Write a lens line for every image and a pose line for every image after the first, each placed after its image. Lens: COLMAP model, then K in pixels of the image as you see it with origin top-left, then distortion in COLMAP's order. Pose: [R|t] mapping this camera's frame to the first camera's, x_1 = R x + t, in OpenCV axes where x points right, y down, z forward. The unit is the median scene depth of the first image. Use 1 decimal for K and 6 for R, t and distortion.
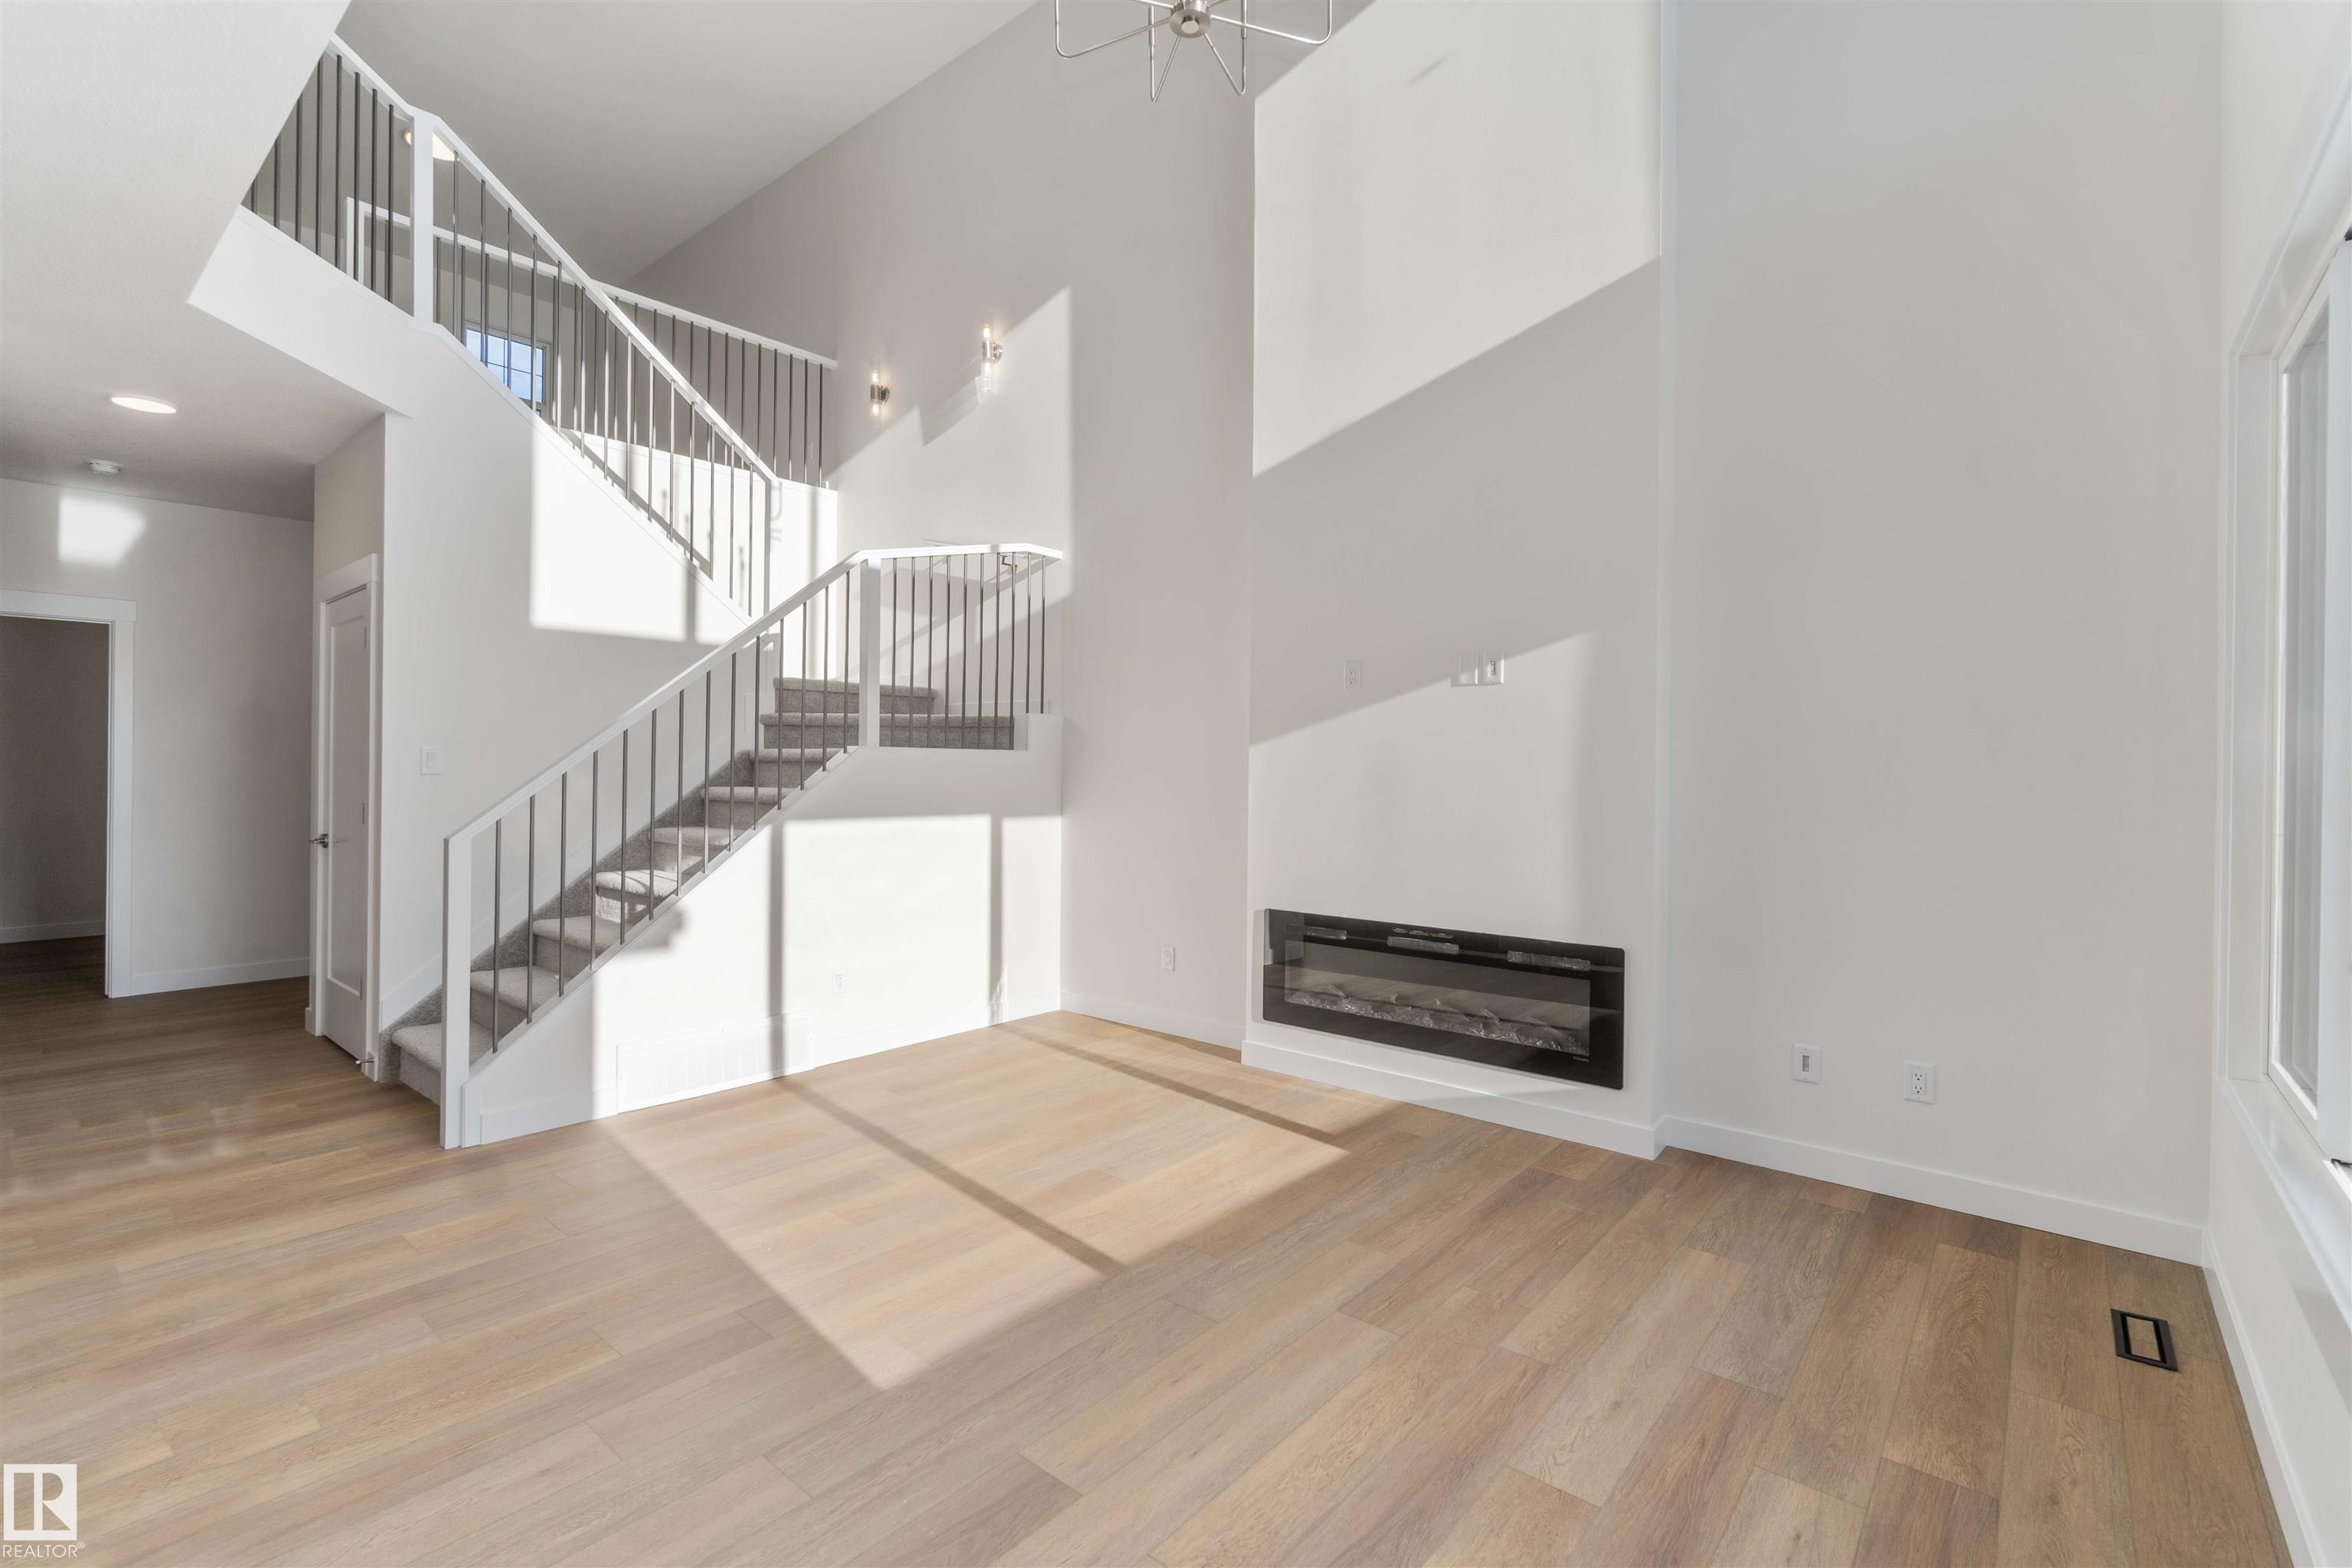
lens RADIAL K [[1048.8, 0, 1173.6], [0, 1048.8, 768.3], [0, 0, 1]] dist [-0.003993, 0.000154]
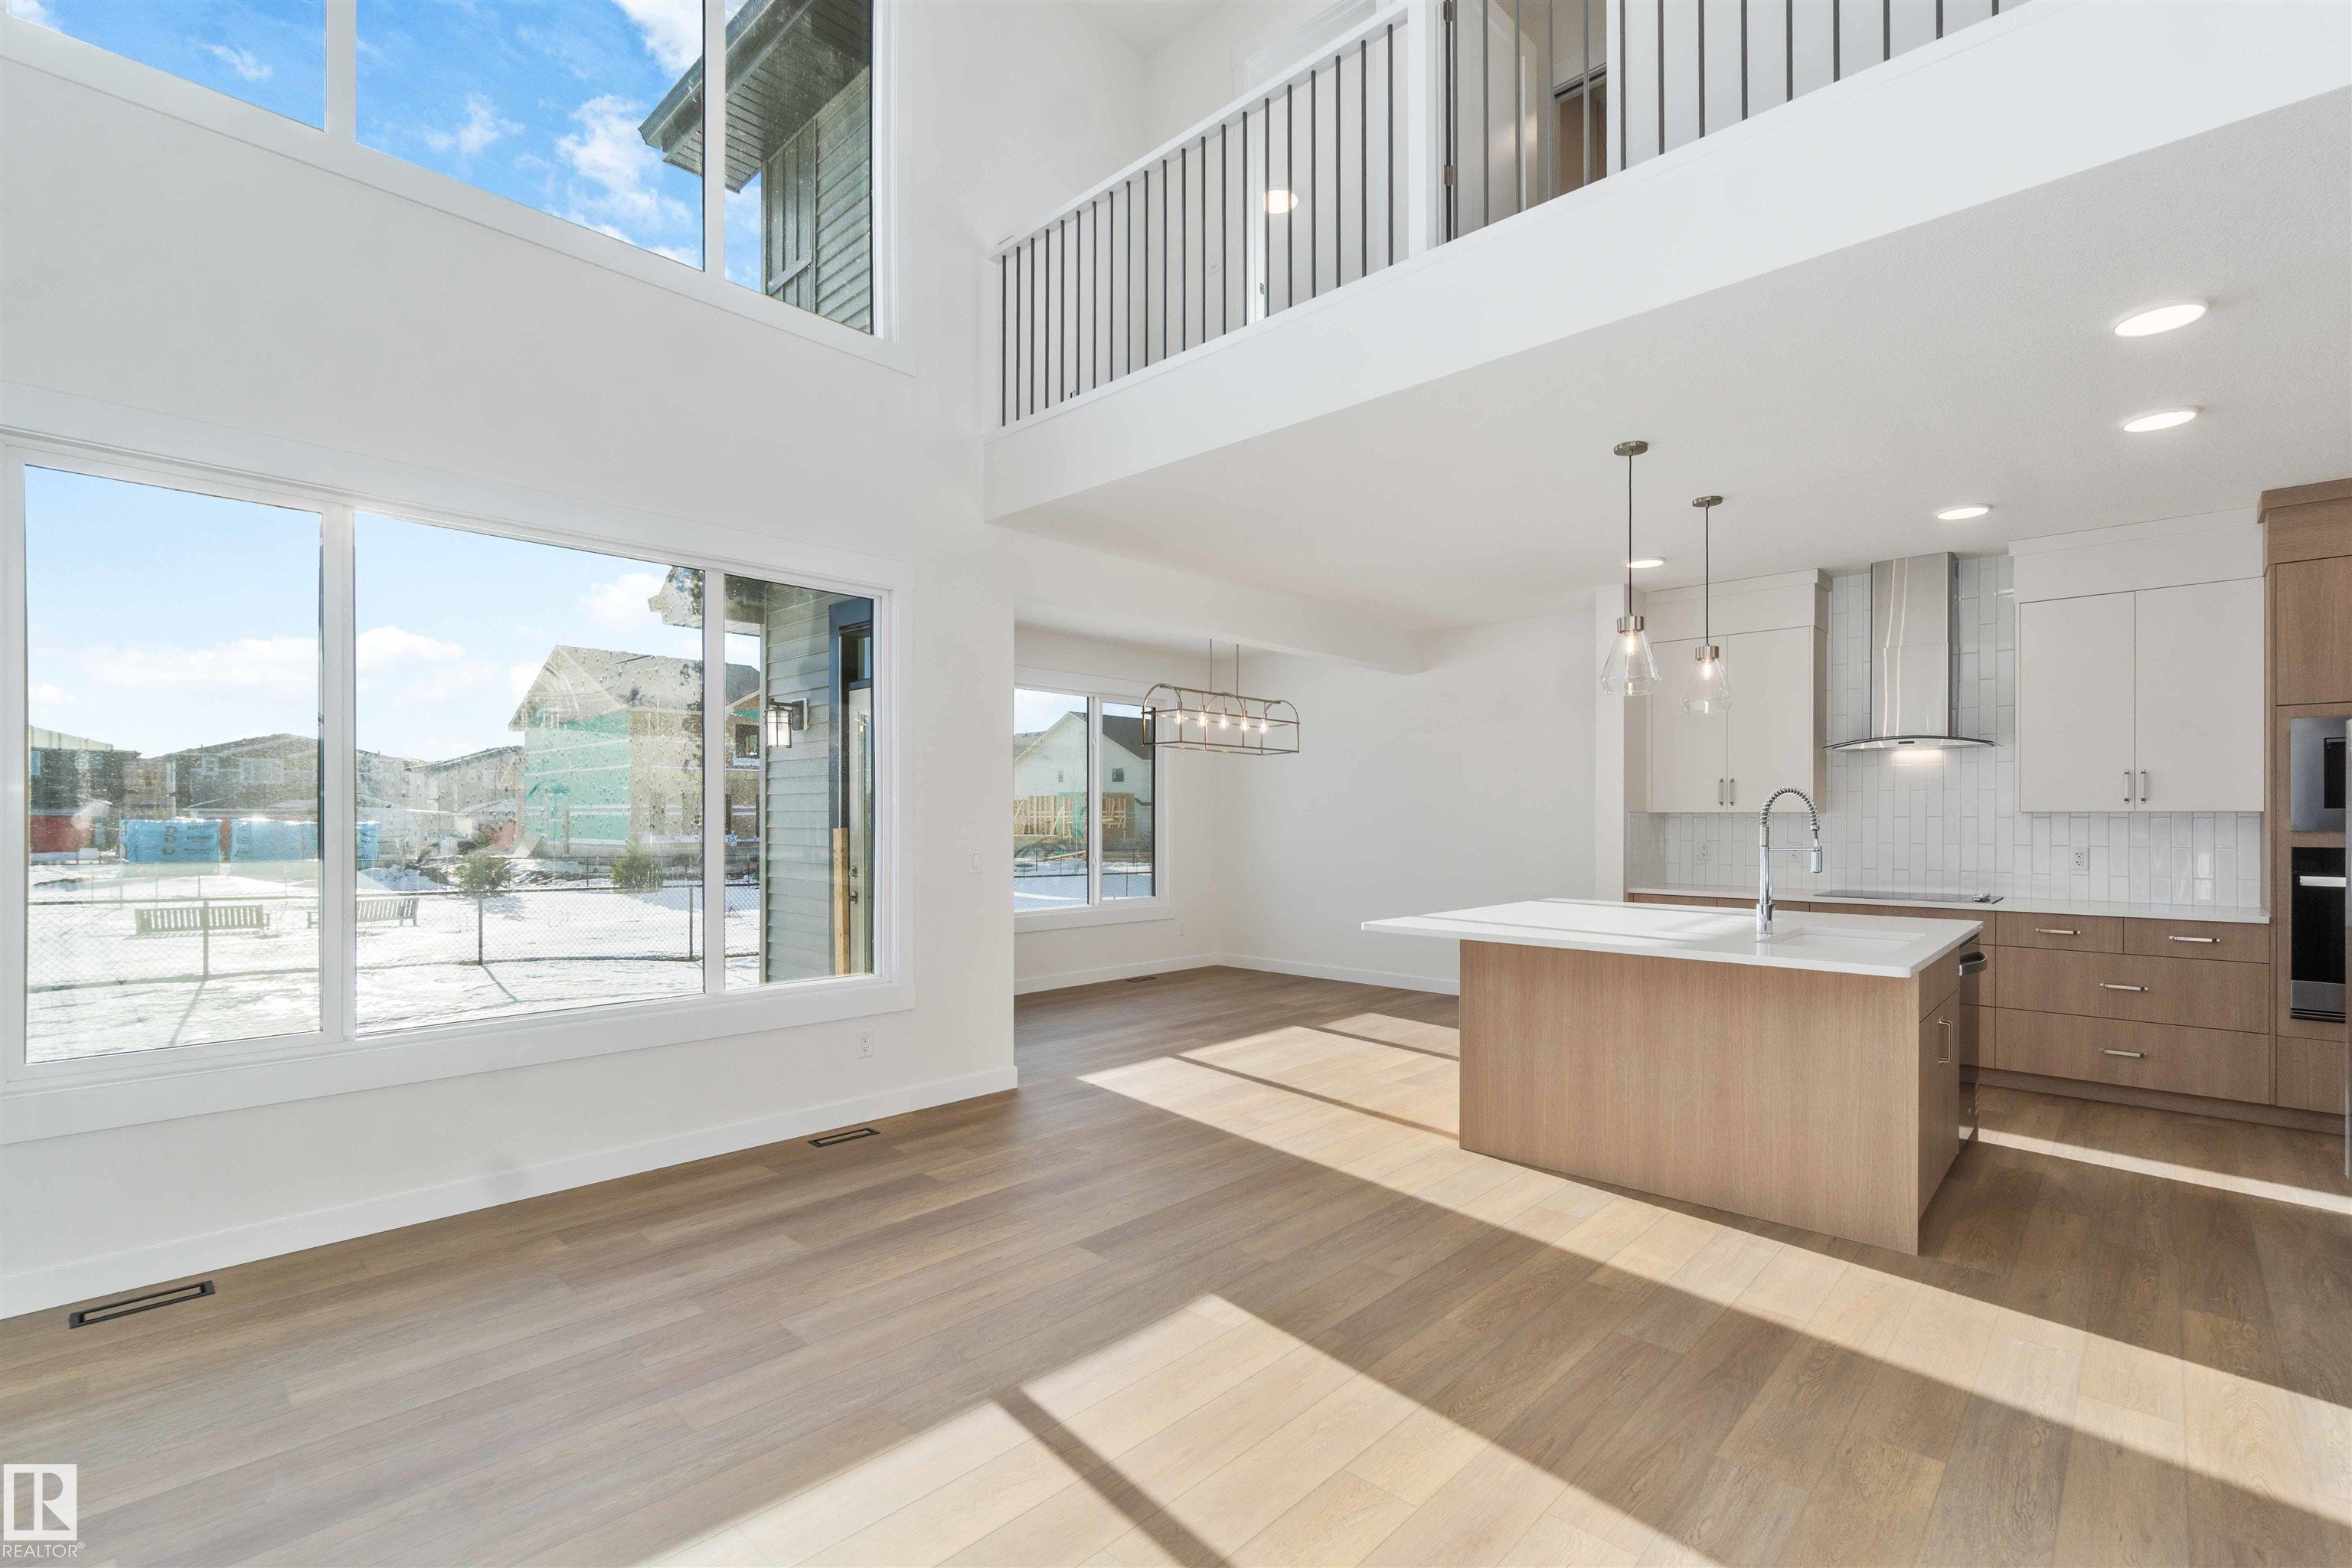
lens RADIAL K [[1043.6, 0, 1184.7], [0, 1043.6, 820.8], [0, 0, 1]] dist [-0.002678, -0.000163]
pose [[-0.998568, -0.011613, 0.052226, -0.172572], [-0.011493, 0.999931, 0.002598, -0.004383], [-0.052253, 0.001994, -0.998632, 1.305780]]
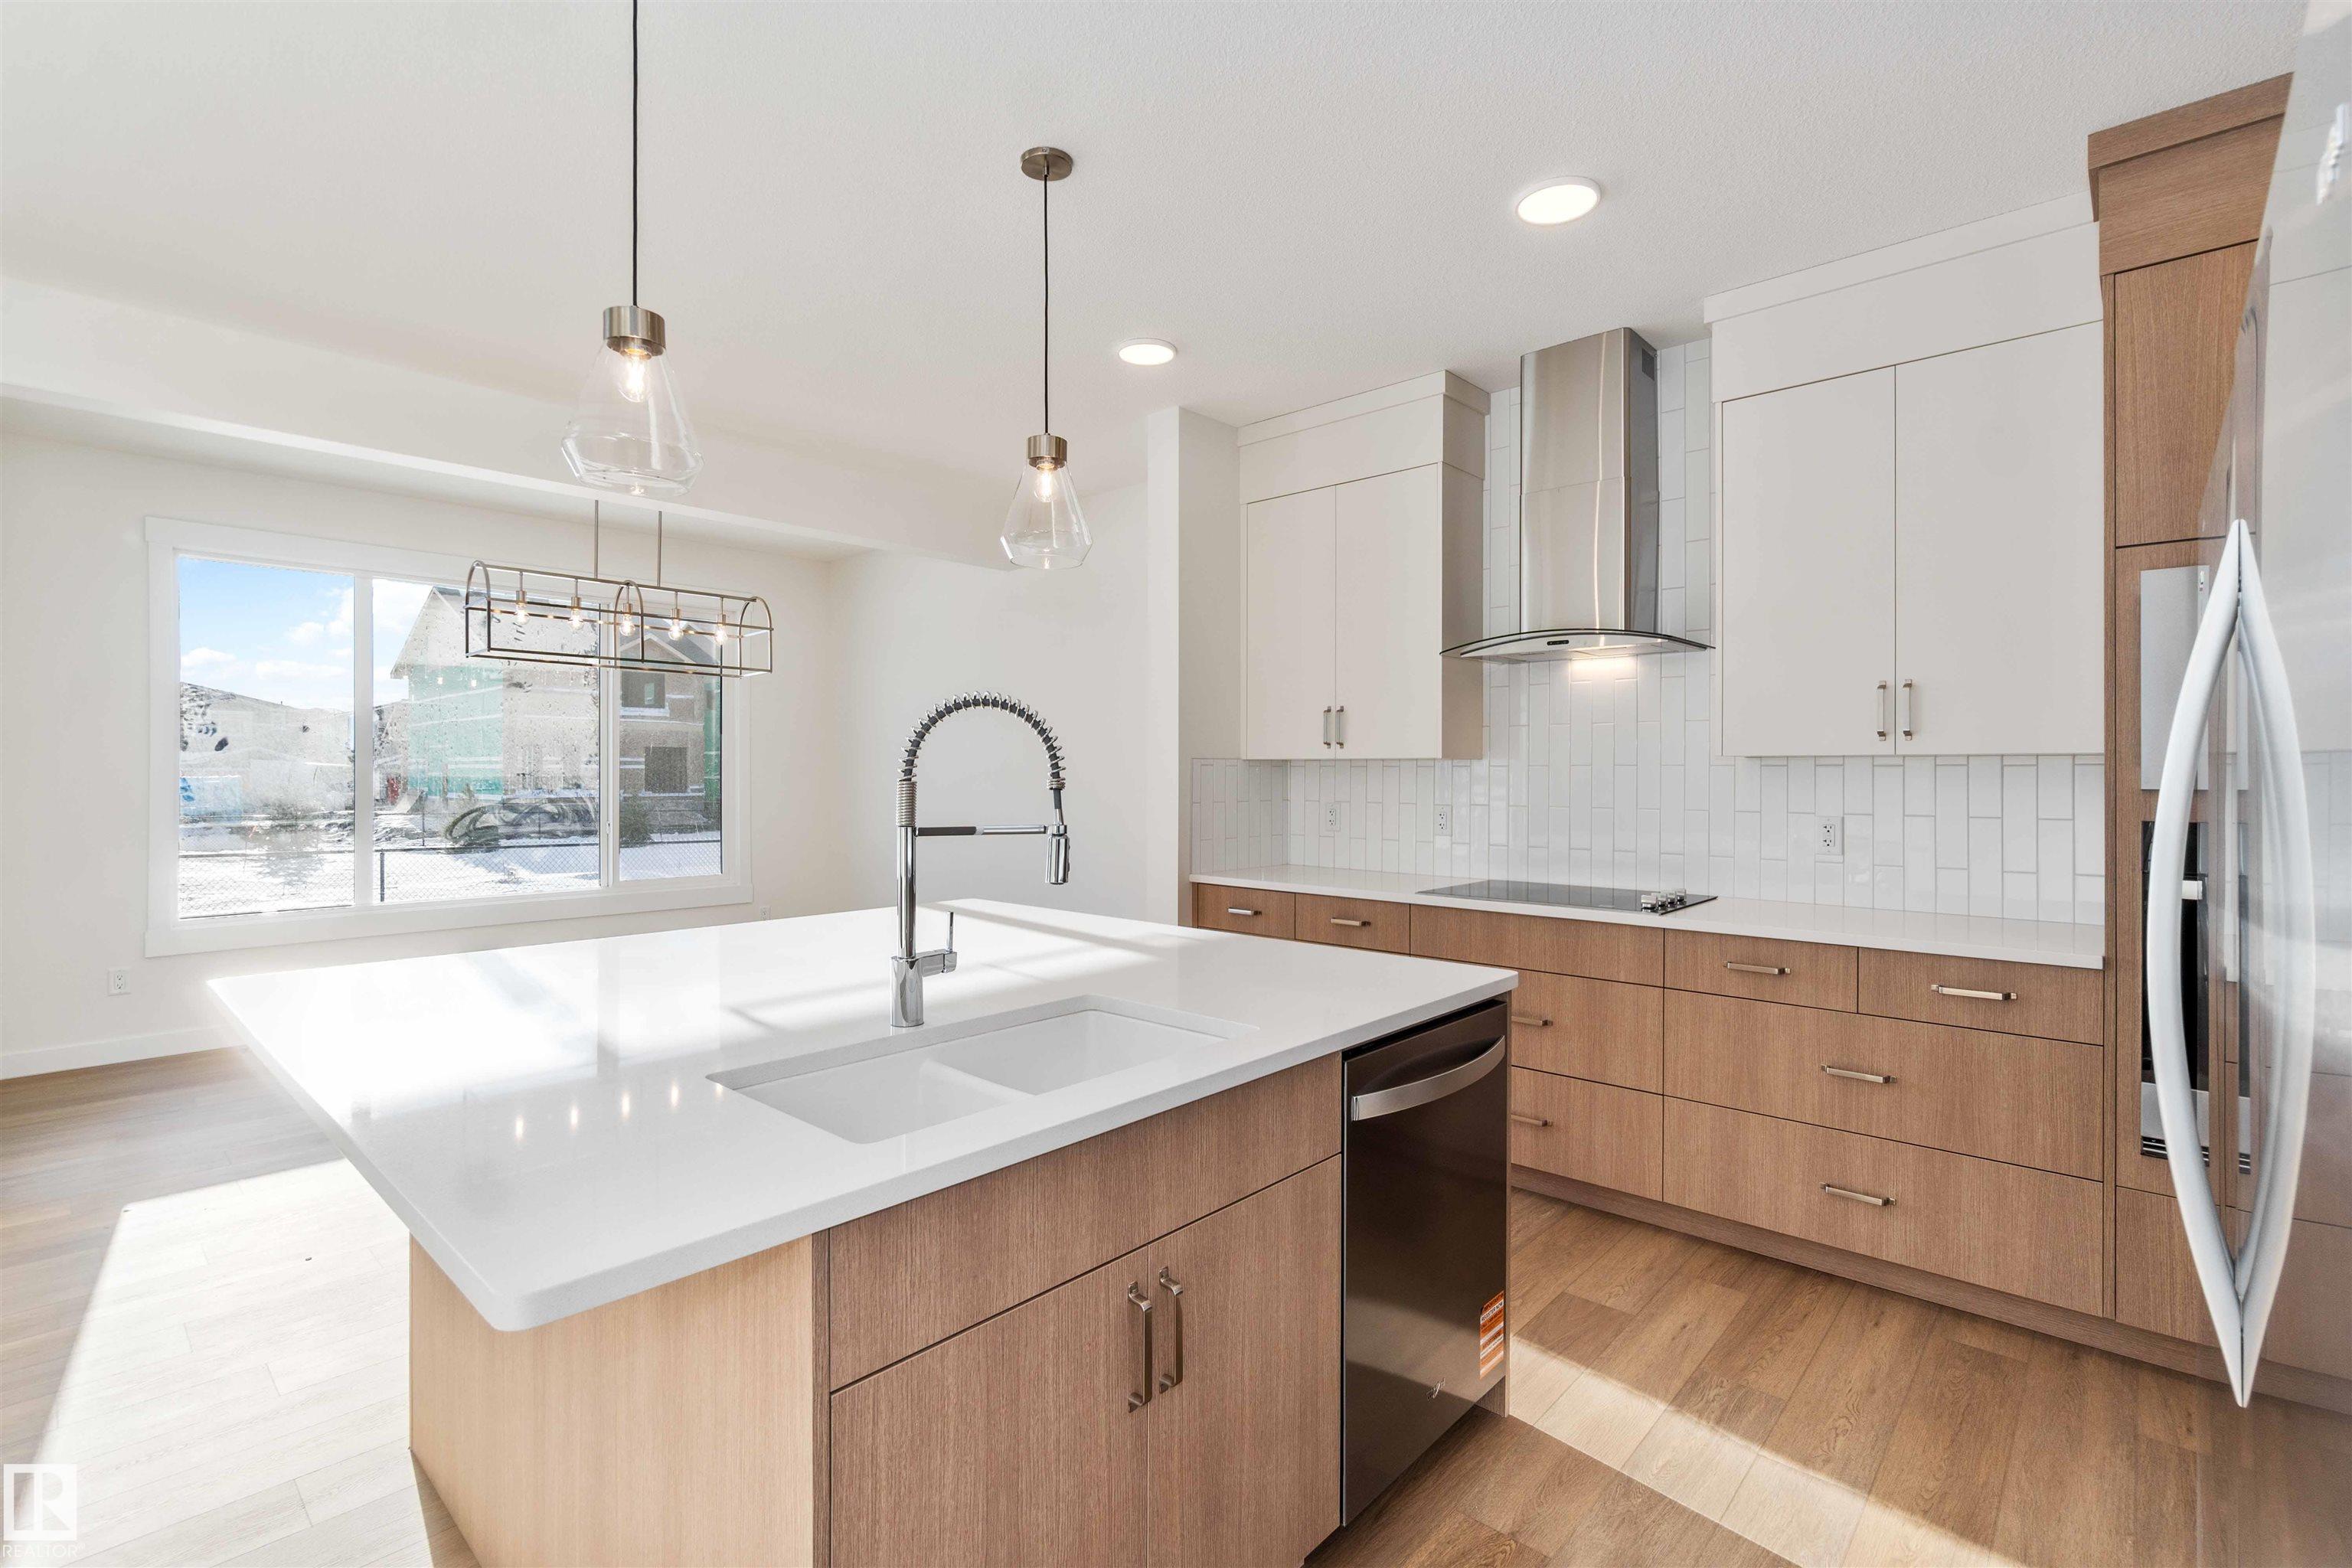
lens RADIAL K [[1063.1, 0, 1174.4], [0, 1063.1, 773.8], [0, 0, 1]] dist [0.000776, -0.000061]
pose [[-0.999151, -0.011264, 0.039620, -0.799475], [-0.011152, 0.999933, 0.003028, -0.008940], [-0.039652, 0.002584, -0.999210, 0.727878]]
